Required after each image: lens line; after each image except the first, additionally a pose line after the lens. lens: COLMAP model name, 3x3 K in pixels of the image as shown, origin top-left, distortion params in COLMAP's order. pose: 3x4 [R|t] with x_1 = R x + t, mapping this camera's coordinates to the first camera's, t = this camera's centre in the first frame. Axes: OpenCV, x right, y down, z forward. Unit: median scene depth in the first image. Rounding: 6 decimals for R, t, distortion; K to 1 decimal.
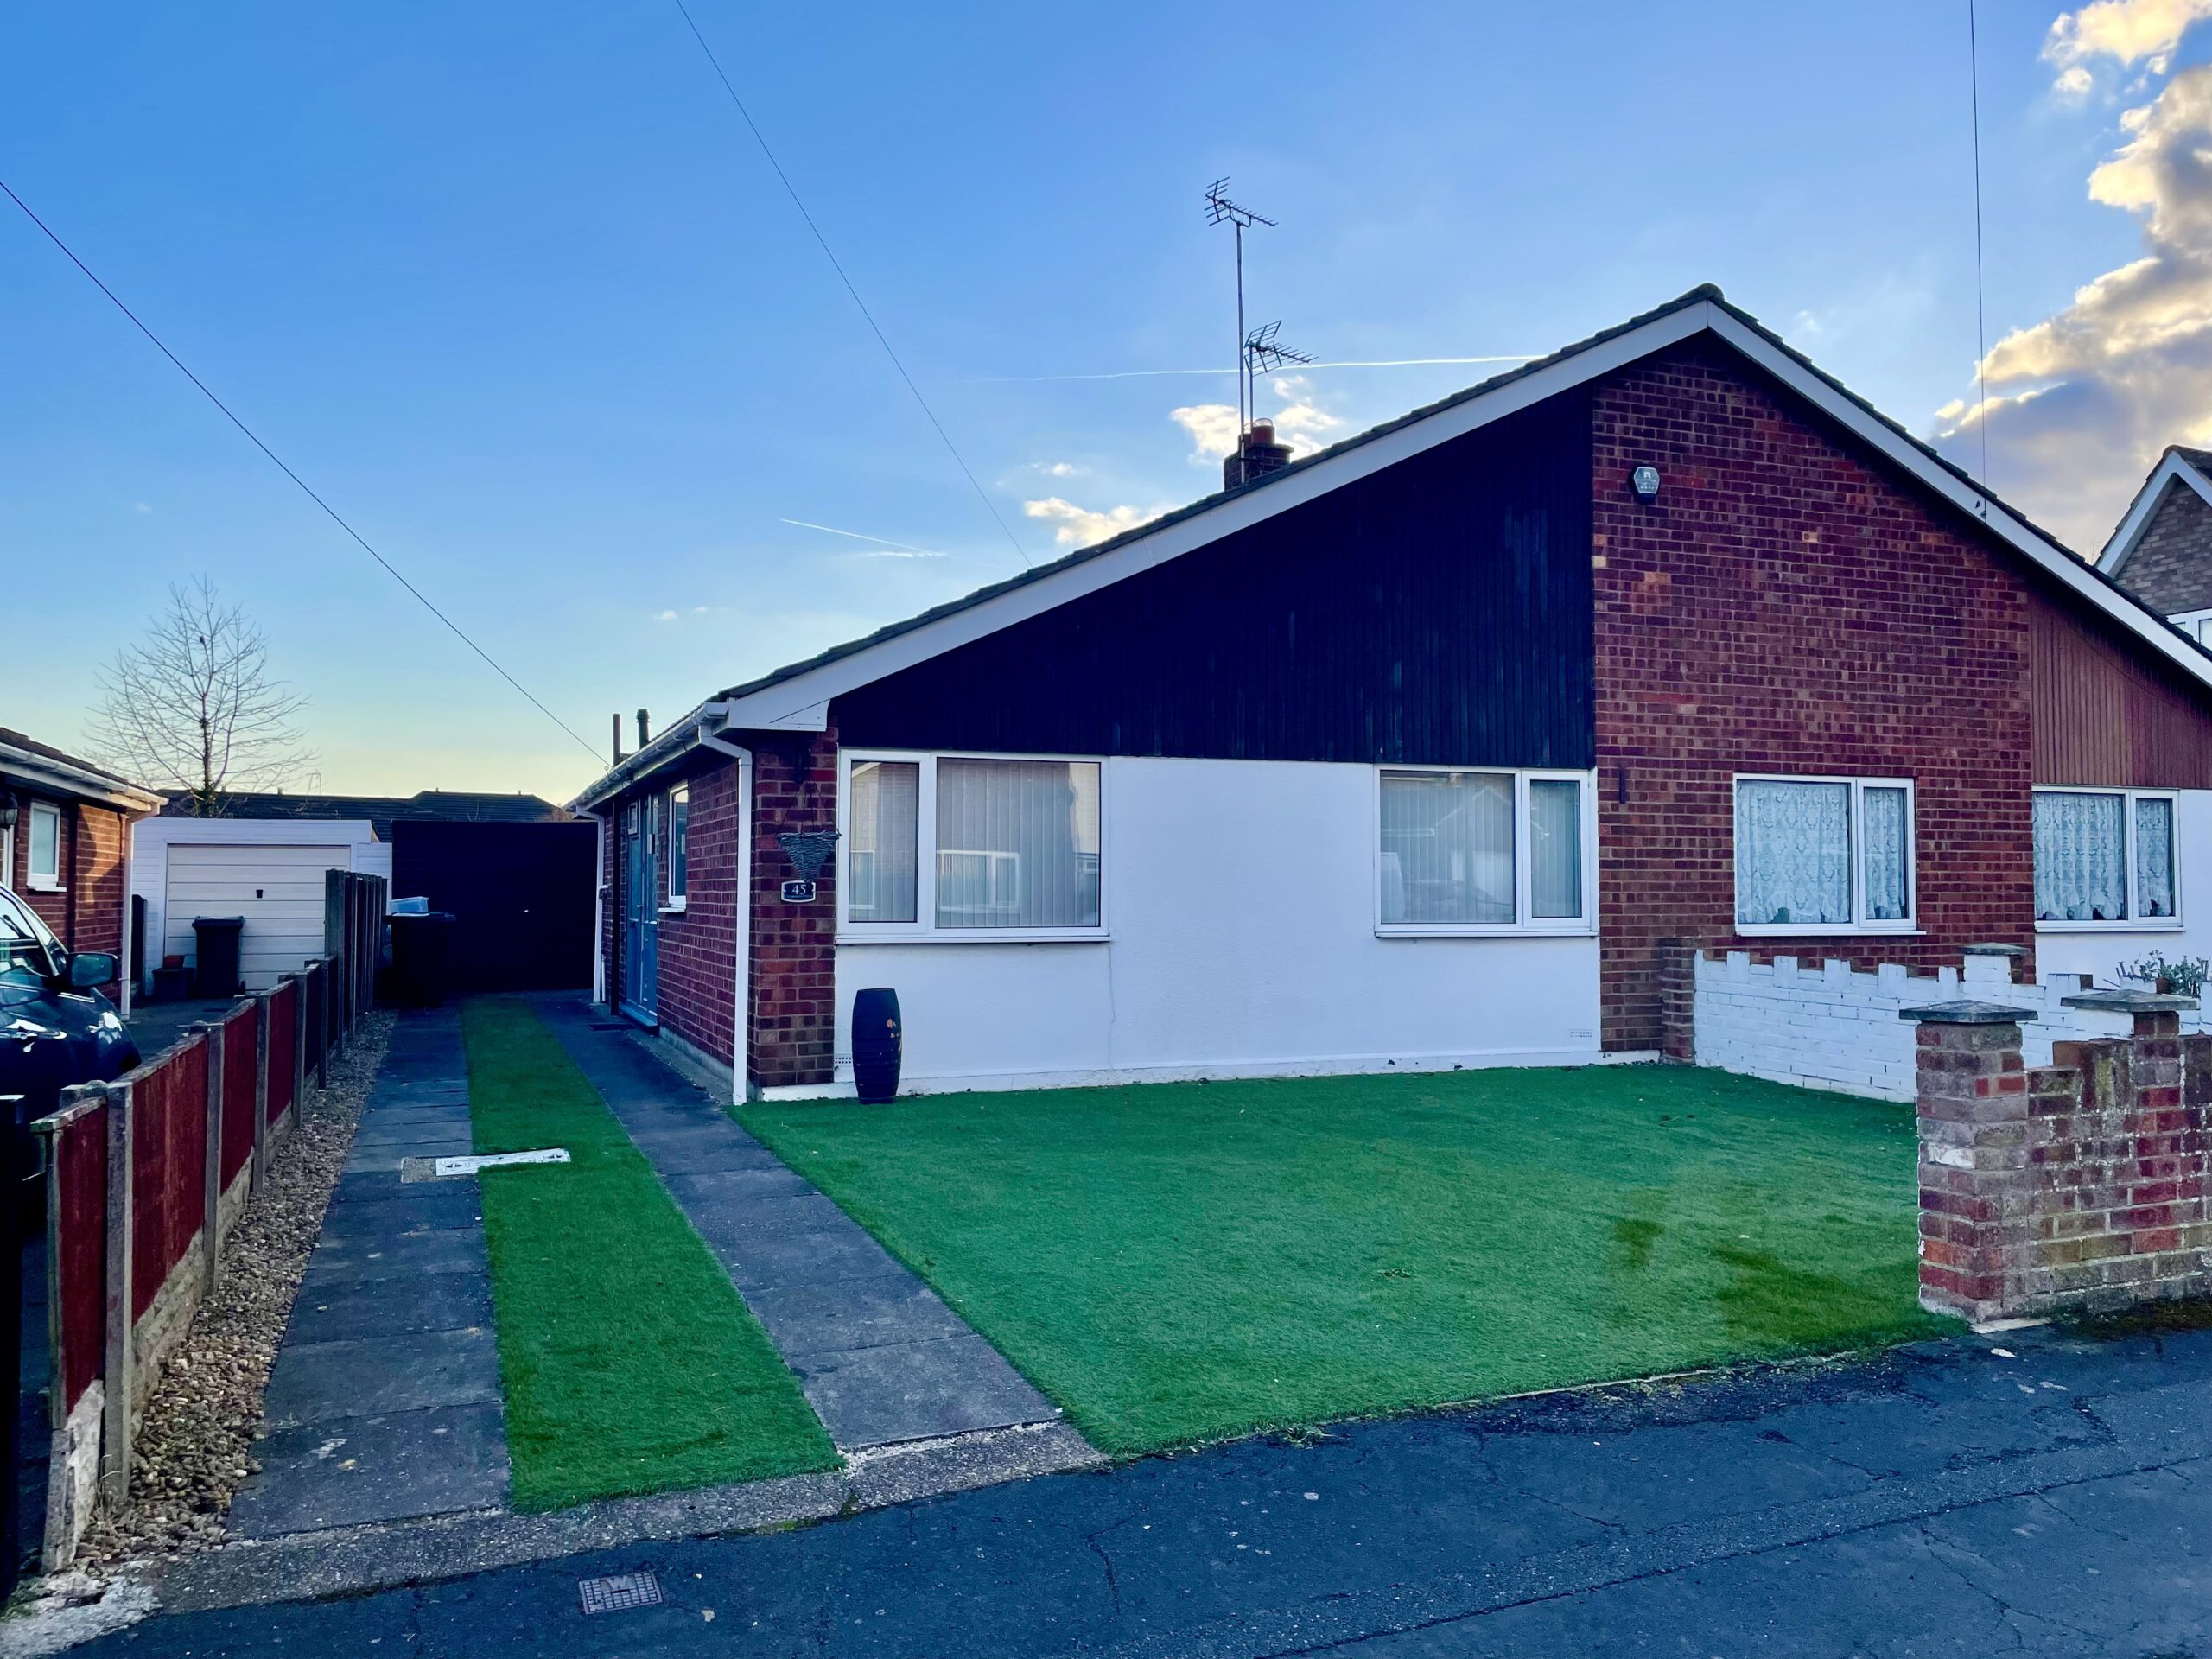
lens RADIAL K [[1671.5, 0, 1106.0], [0, 1671.5, 824.0], [0, 0, 1]] dist [0.032383, 0.000543]
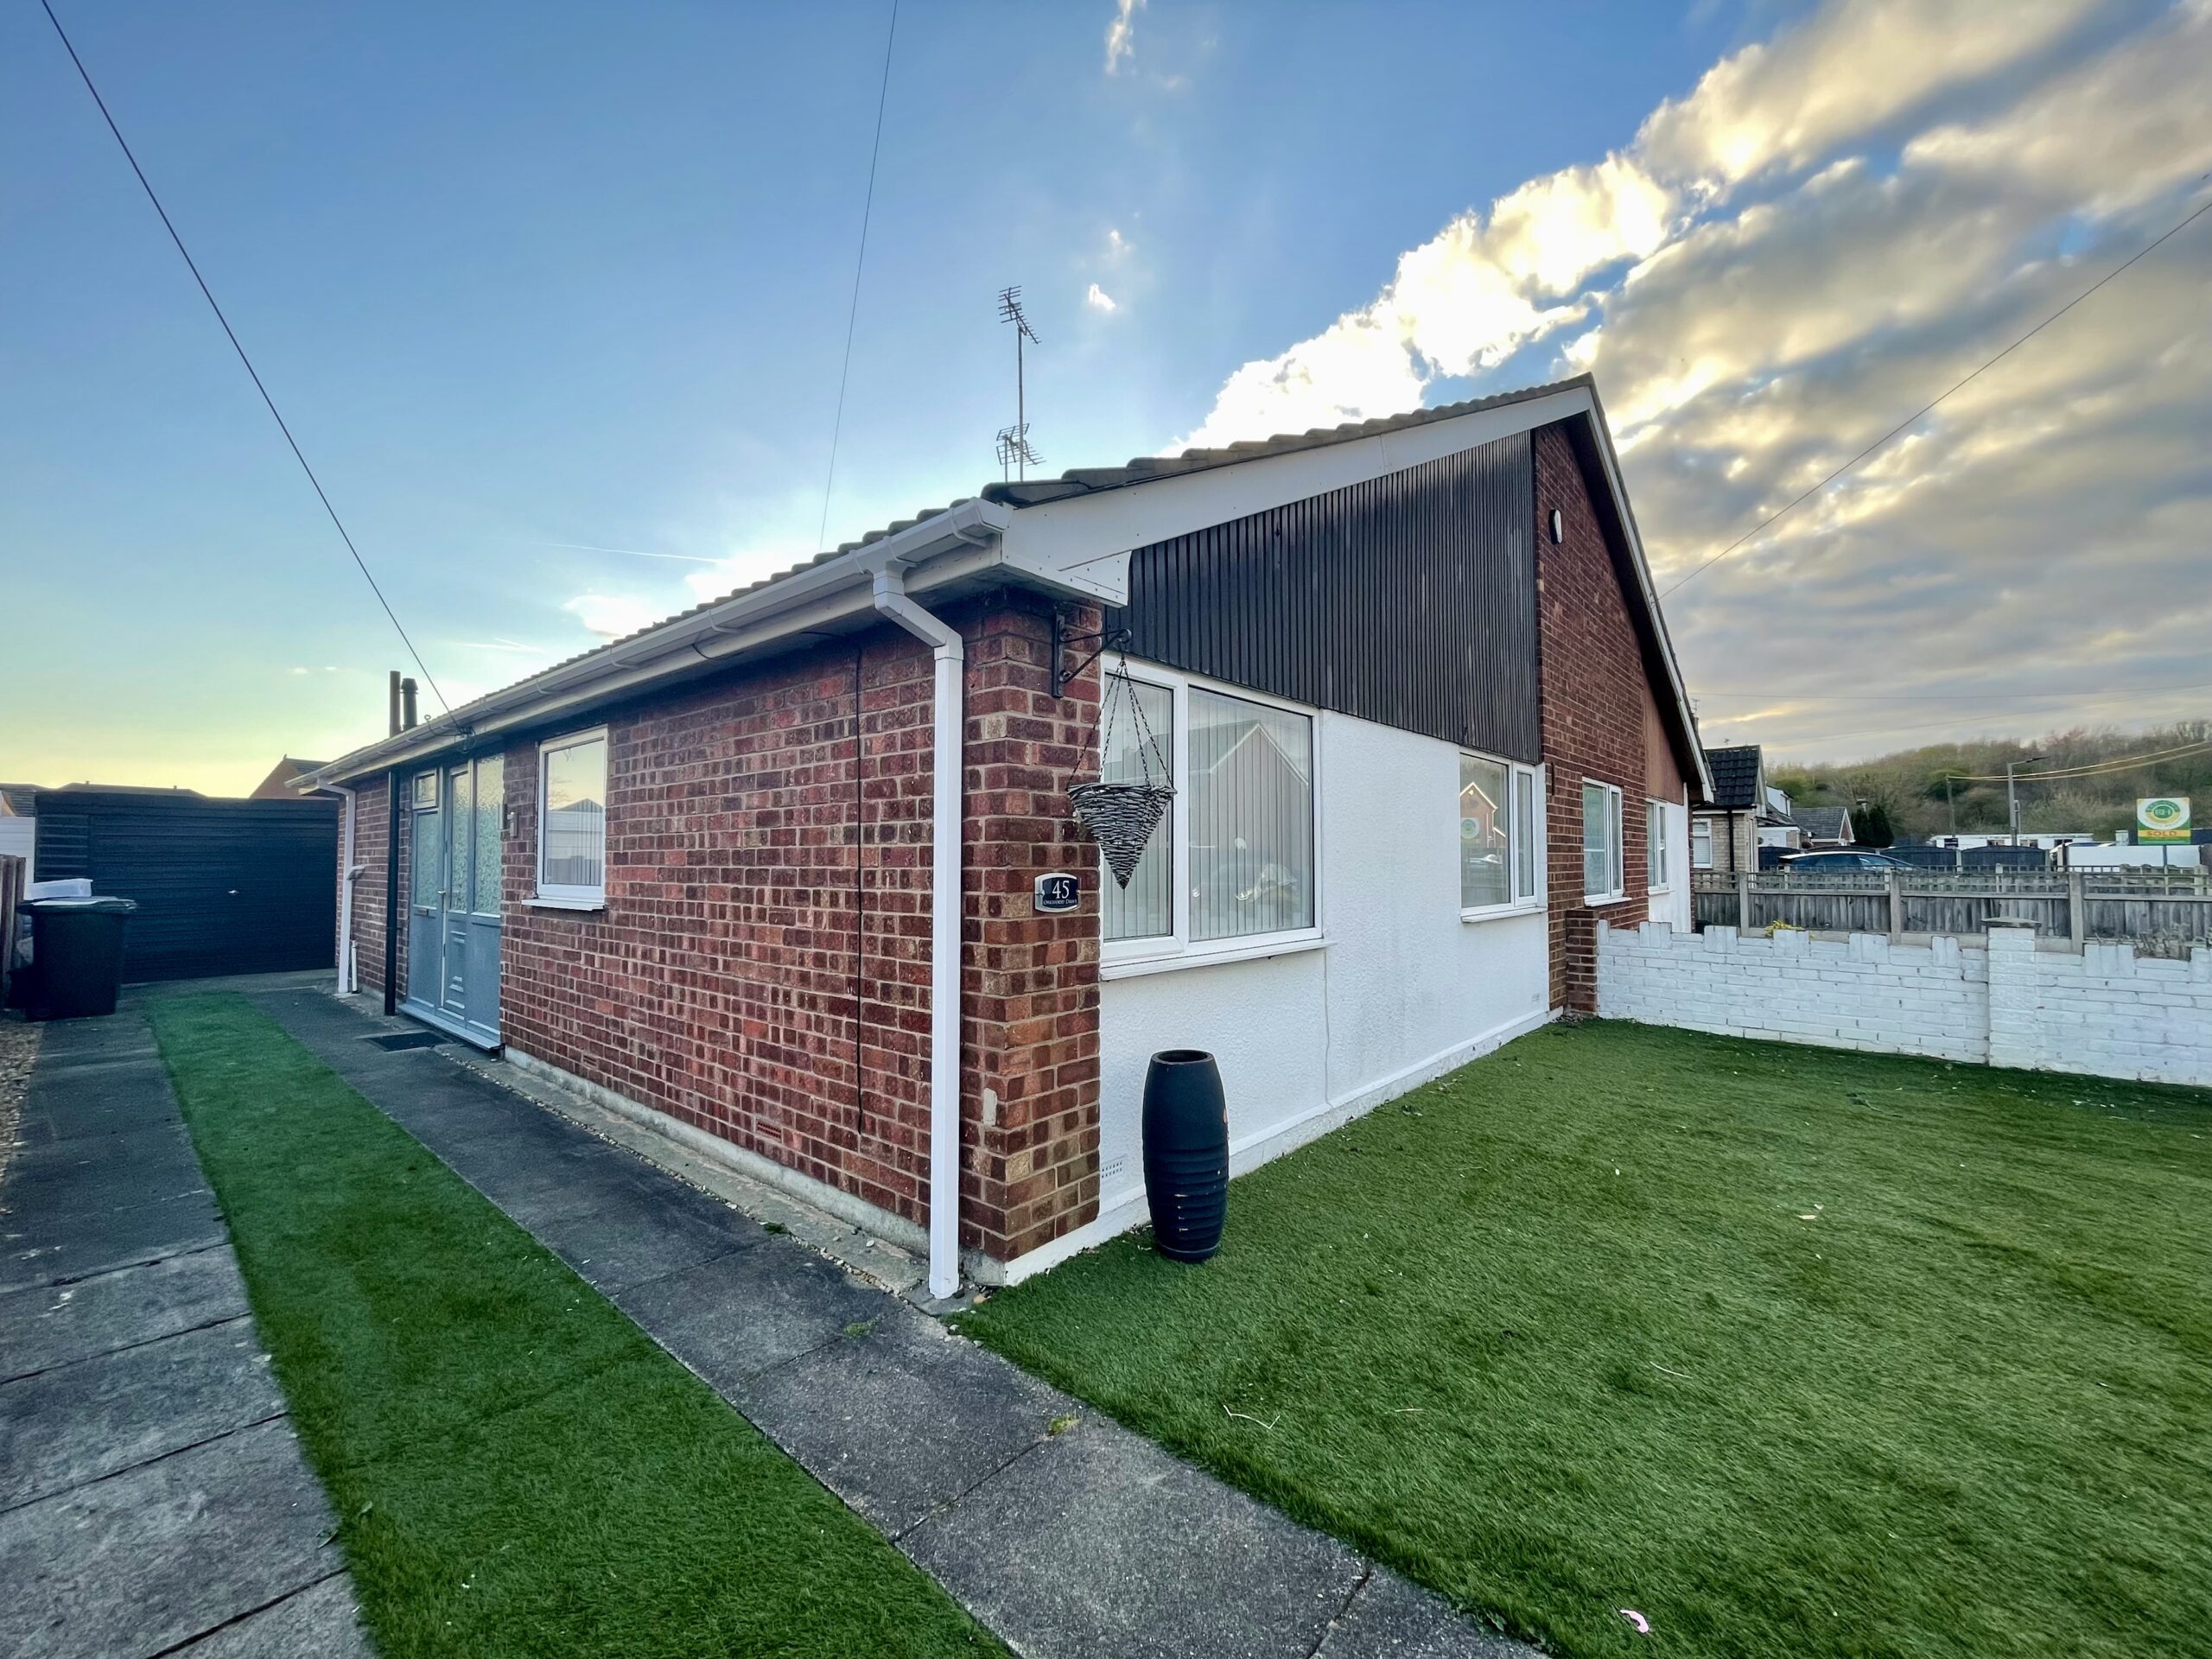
lens RADIAL K [[889.3, 0, 1107.0], [0, 889.3, 833.6], [0, 0, 1]] dist [-0.004064, 0.000336]
pose [[0.888398, 0.011614, 0.458927, -0.303019], [-0.015426, 0.999871, 0.004557, 0.019027], [-0.458814, -0.011128, 0.888463, 0.724977]]
